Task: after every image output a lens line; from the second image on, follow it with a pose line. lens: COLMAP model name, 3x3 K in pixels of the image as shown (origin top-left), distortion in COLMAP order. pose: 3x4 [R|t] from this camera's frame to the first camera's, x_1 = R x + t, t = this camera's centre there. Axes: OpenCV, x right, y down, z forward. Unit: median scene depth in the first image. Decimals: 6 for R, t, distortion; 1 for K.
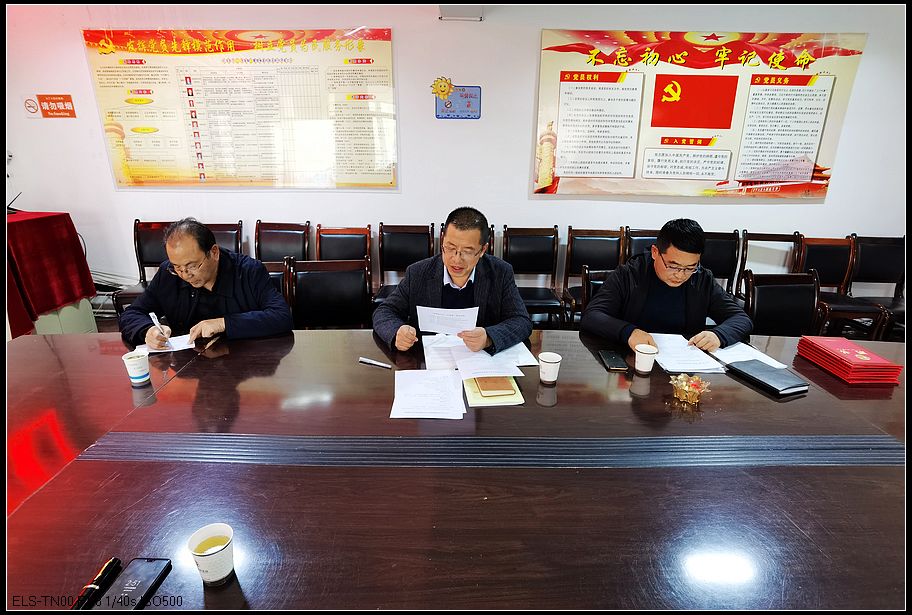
lens RADIAL K [[543.4, 0, 449.3], [0, 543.4, 352.5], [0, 0, 1]] dist [-0.059222, 0.042463]
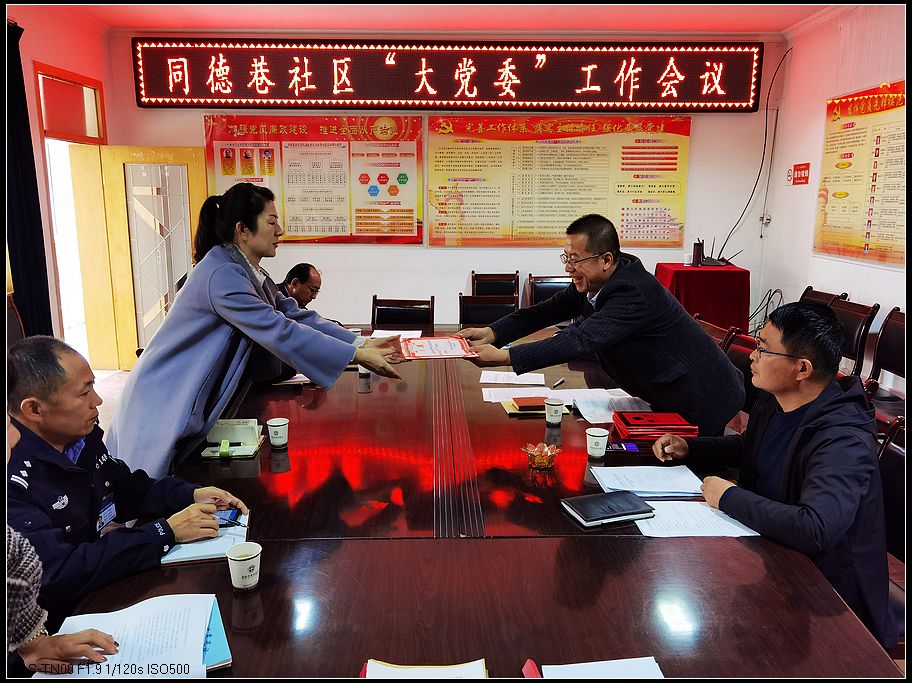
lens RADIAL K [[734.6, 0, 454.7], [0, 734.6, 341.4], [0, 0, 1]] dist [0.005994, 0.027673]
pose [[0.026614, 0.181927, -0.982952, 0.722264], [-0.386986, 0.908505, 0.157670, -0.135386], [0.921701, 0.376192, 0.094582, 0.372288]]
